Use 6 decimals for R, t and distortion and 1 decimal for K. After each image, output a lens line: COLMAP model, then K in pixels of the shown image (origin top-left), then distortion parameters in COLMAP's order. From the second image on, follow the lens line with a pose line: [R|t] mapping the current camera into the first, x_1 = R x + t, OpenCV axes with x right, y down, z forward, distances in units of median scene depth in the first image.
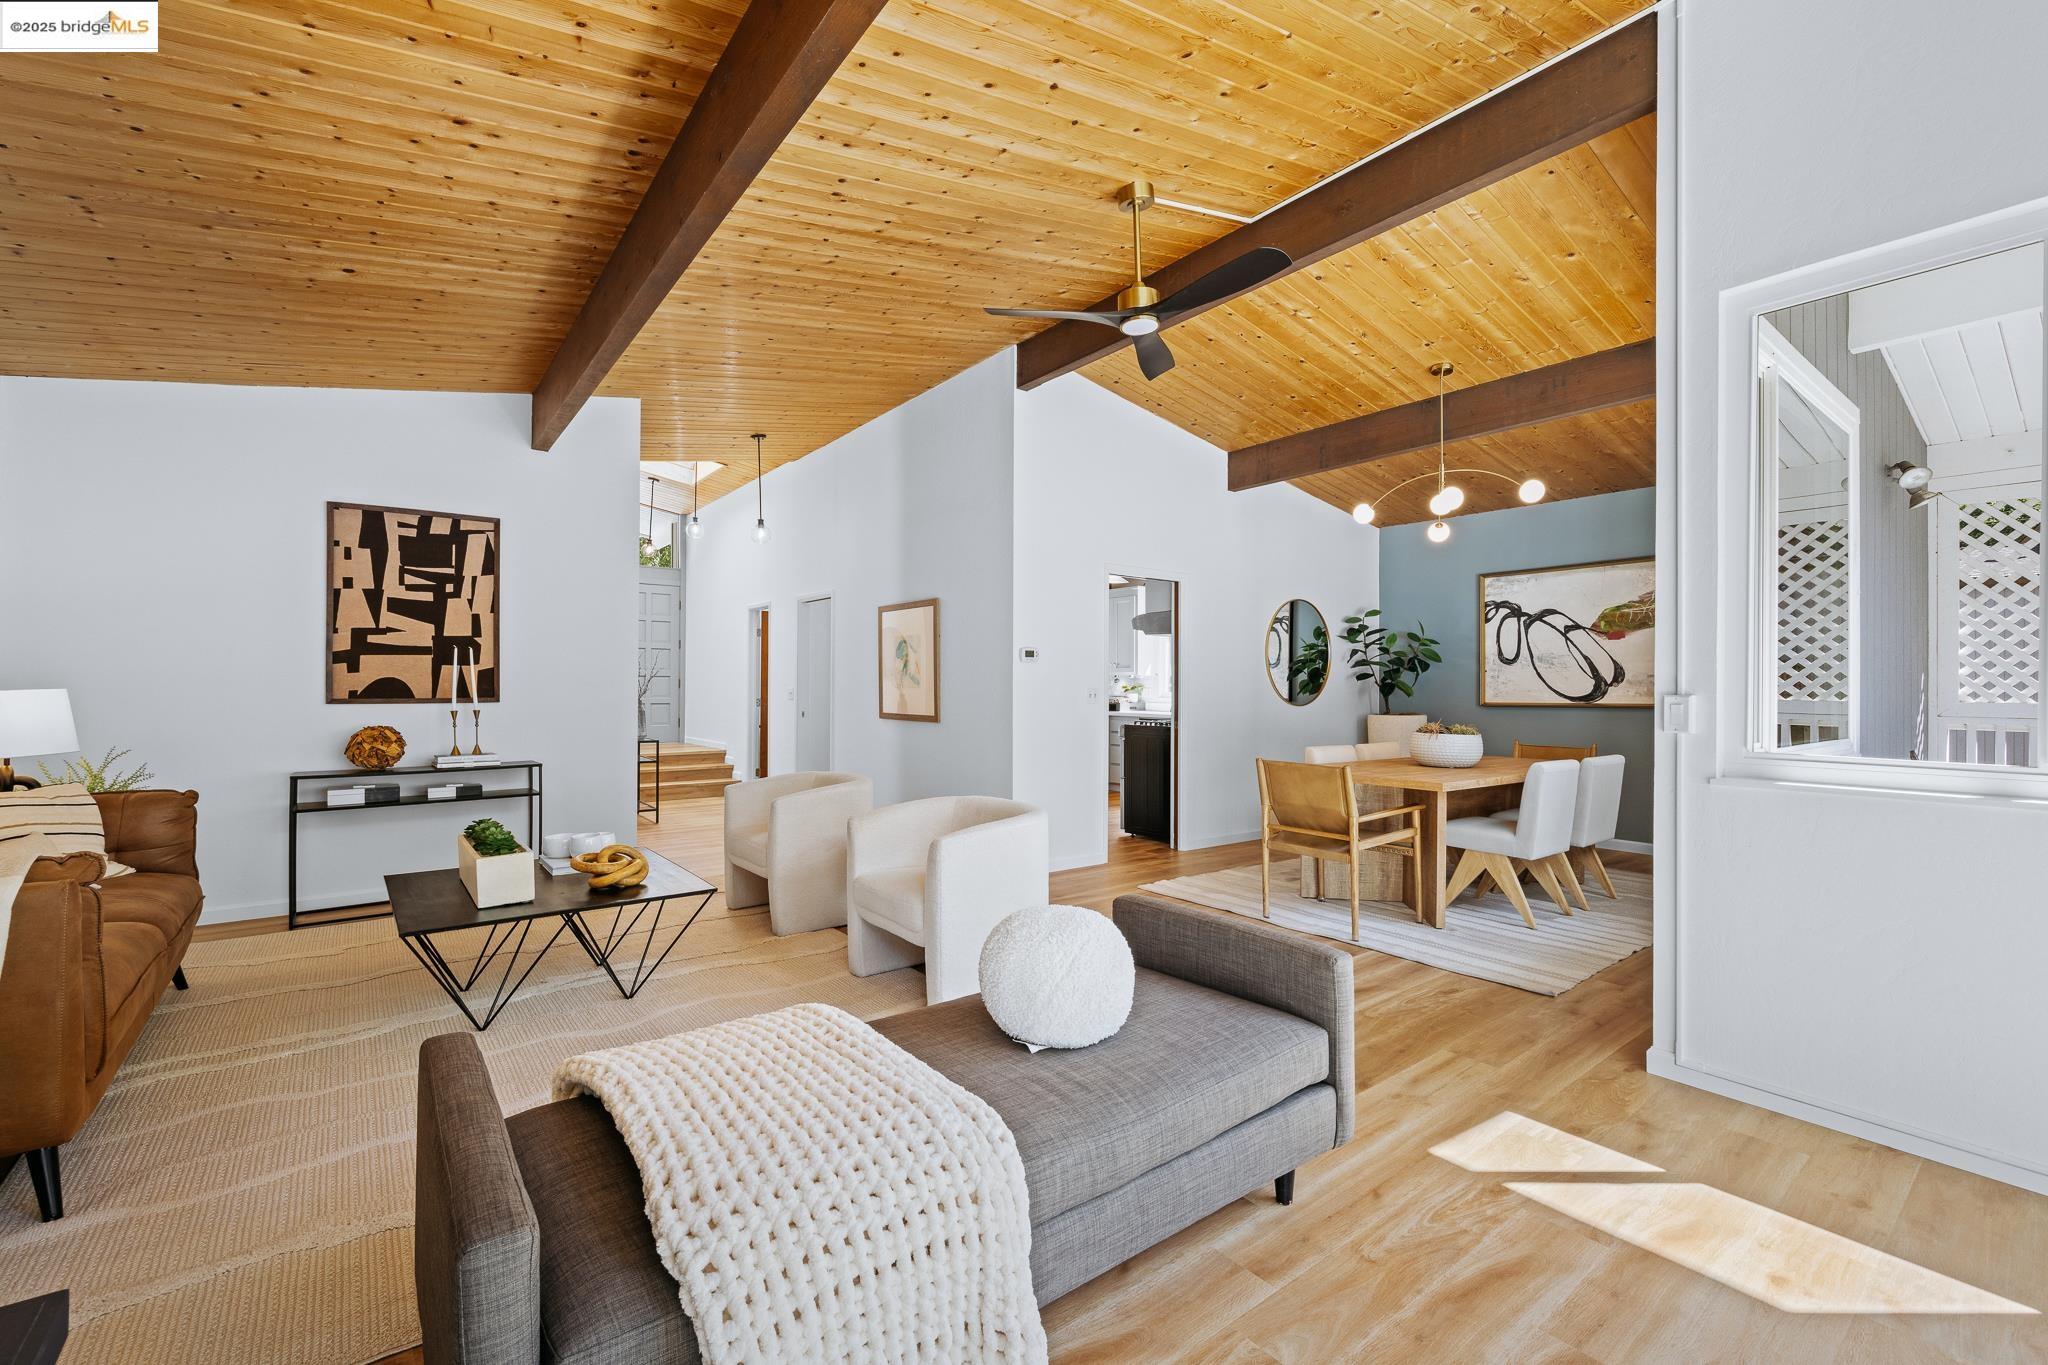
lens RADIAL K [[864.5, 0, 1024.0], [0, 864.5, 682.5], [0, 0, 1]] dist [-0.002717, -0.000266]
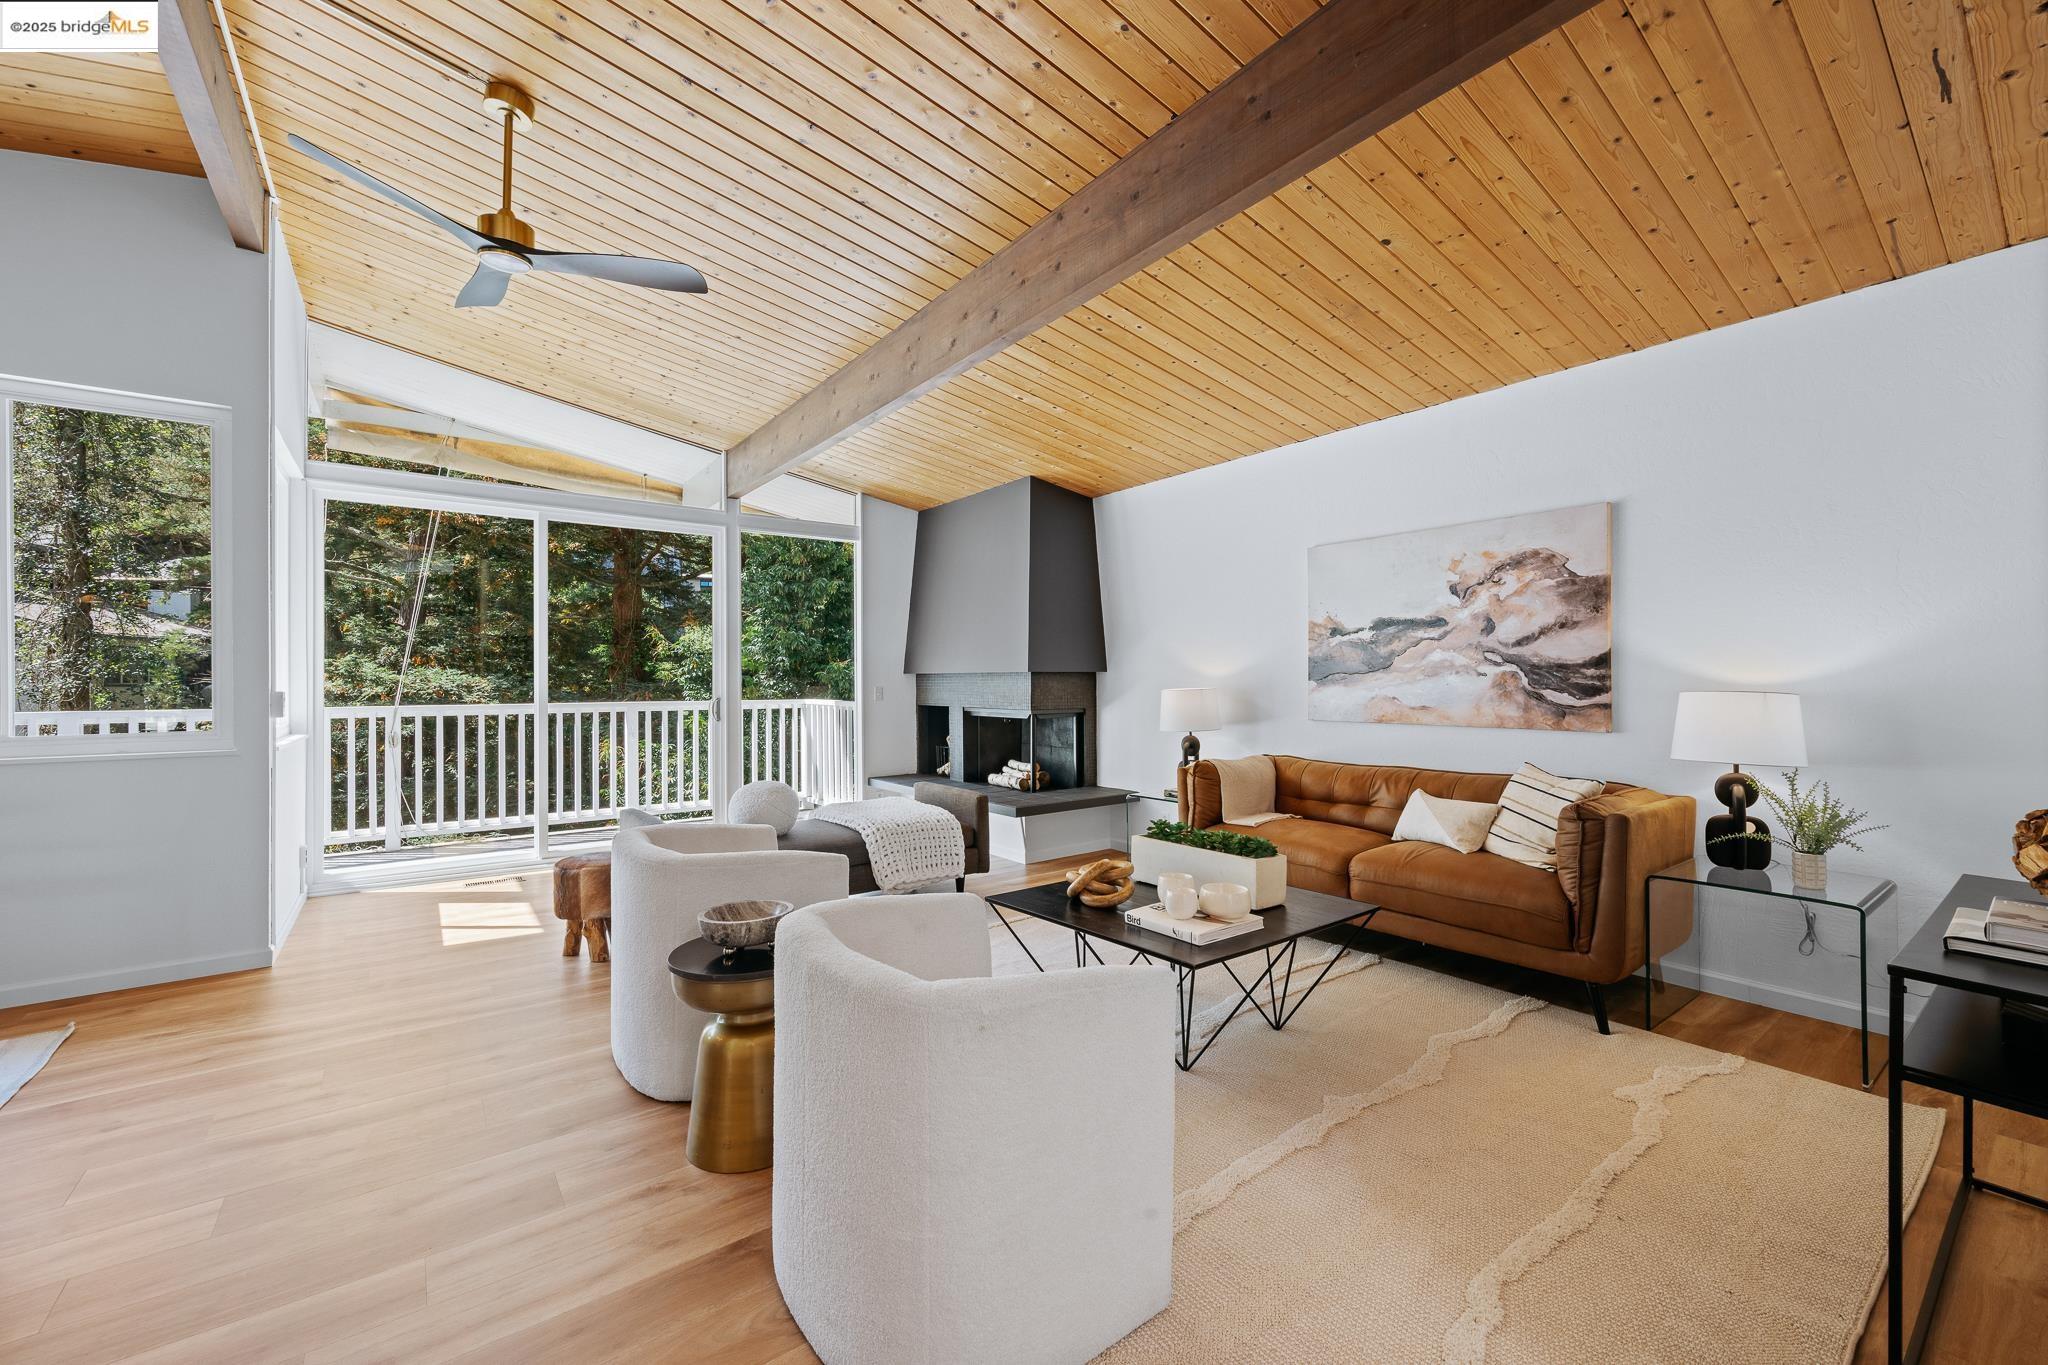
lens RADIAL K [[830.3, 0, 1025.8], [0, 830.3, 677.2], [0, 0, 1]] dist [0.002182, 0.000271]
pose [[-0.999842, -0.001222, 0.017759, -0.283887], [-0.001407, 0.999945, -0.010362, 0.001462], [-0.017745, -0.010385, -0.999789, 1.308990]]
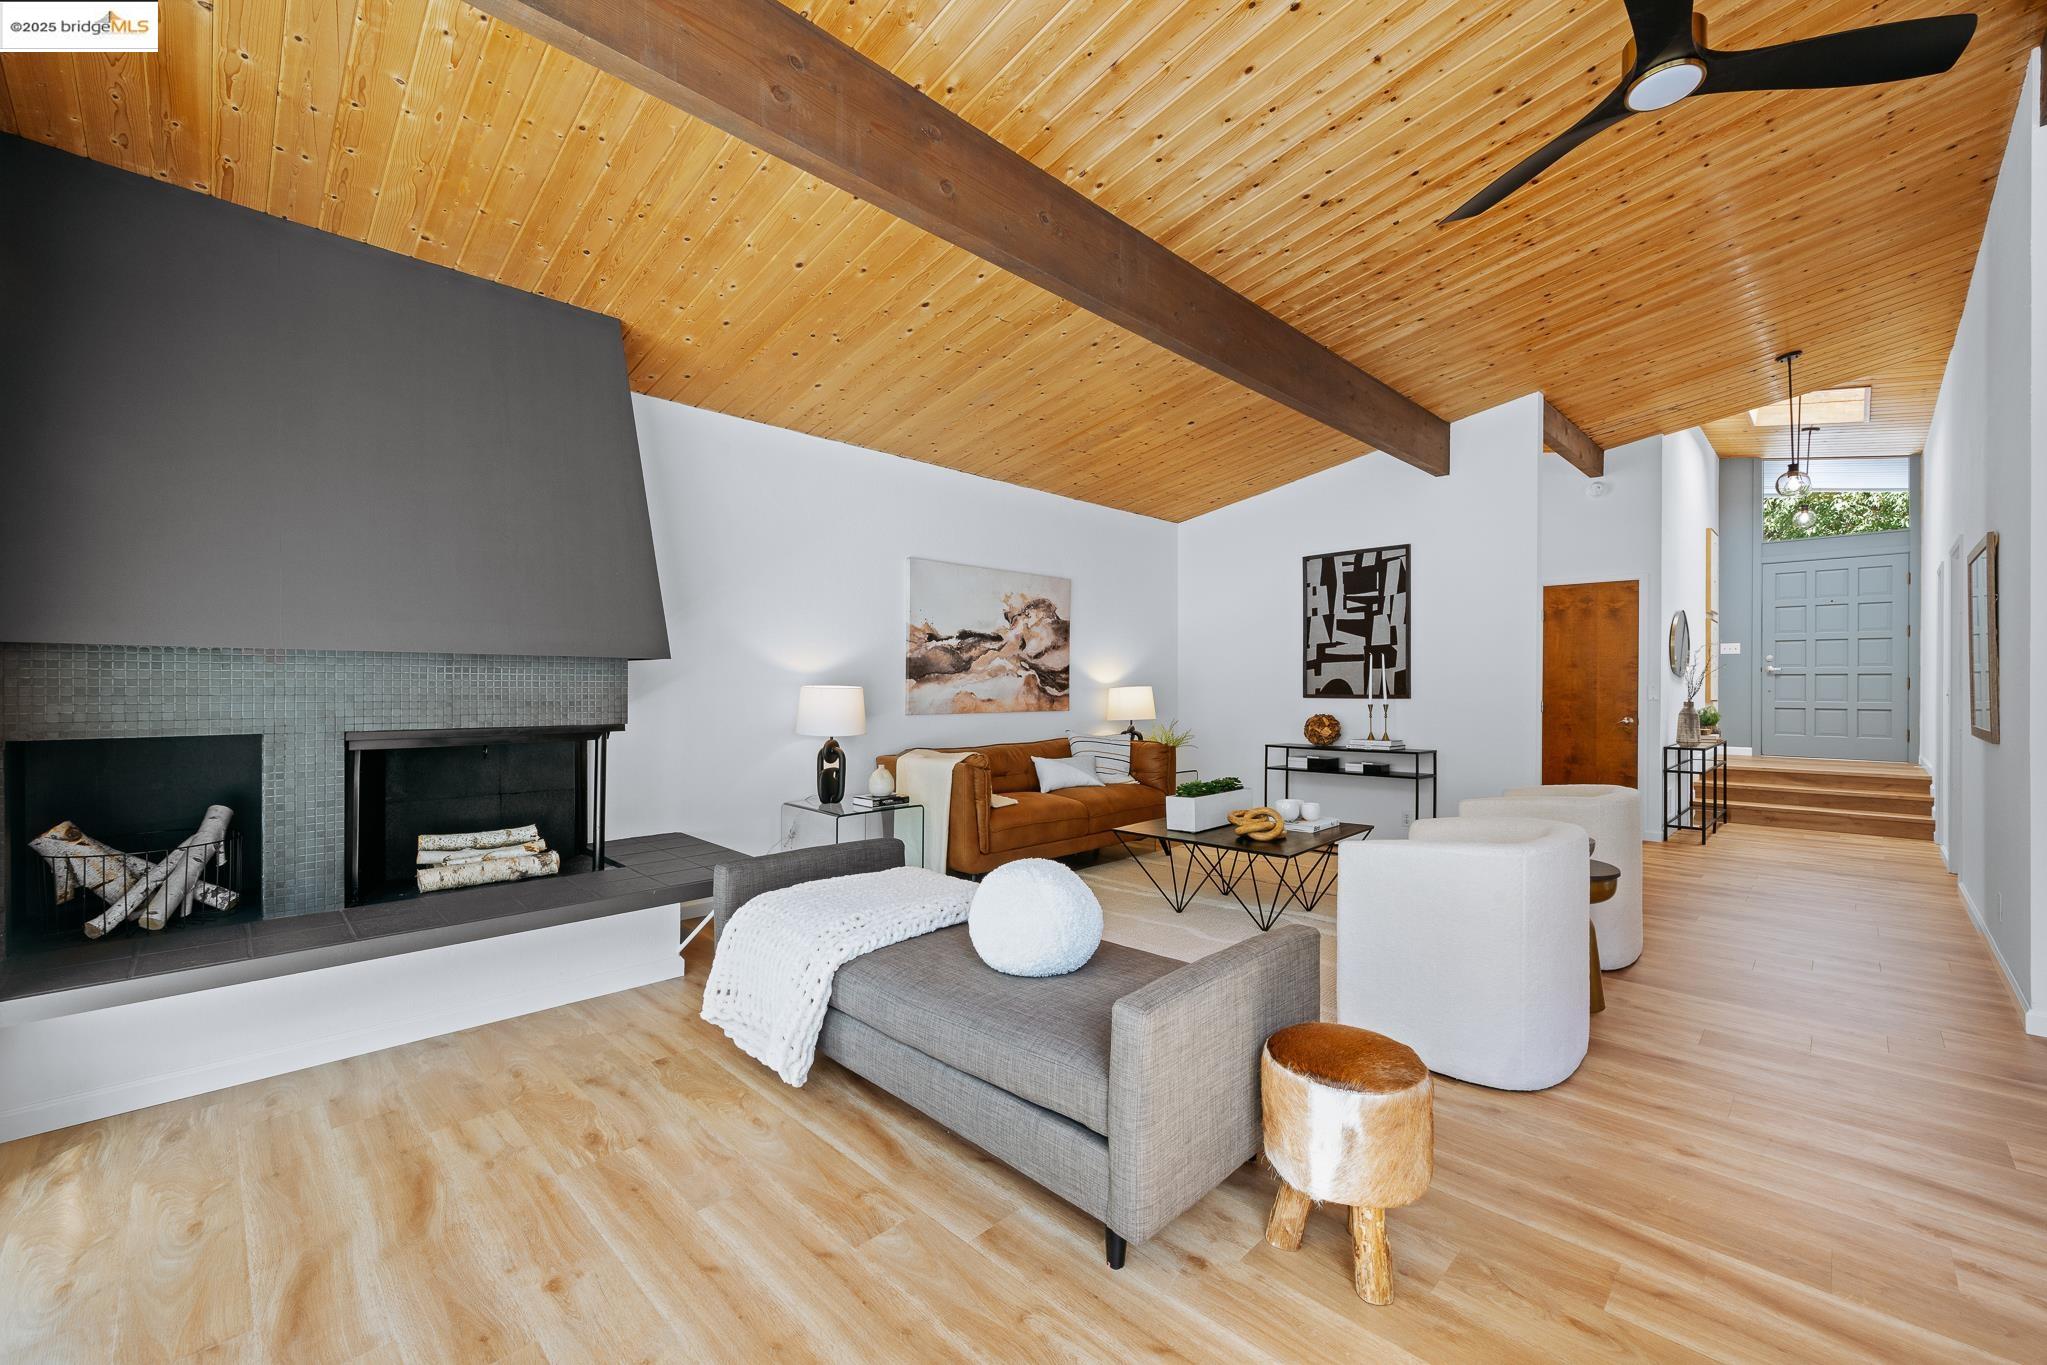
lens RADIAL K [[833.0, 0, 1025.9], [0, 833.0, 687.6], [0, 0, 1]] dist [0.004336, -0.000114]
pose [[0.127074, -0.002751, -0.991889, 0.482759], [0.003416, 0.999991, -0.002335, 0.009076], [0.991887, -0.003092, 0.127082, 0.344622]]
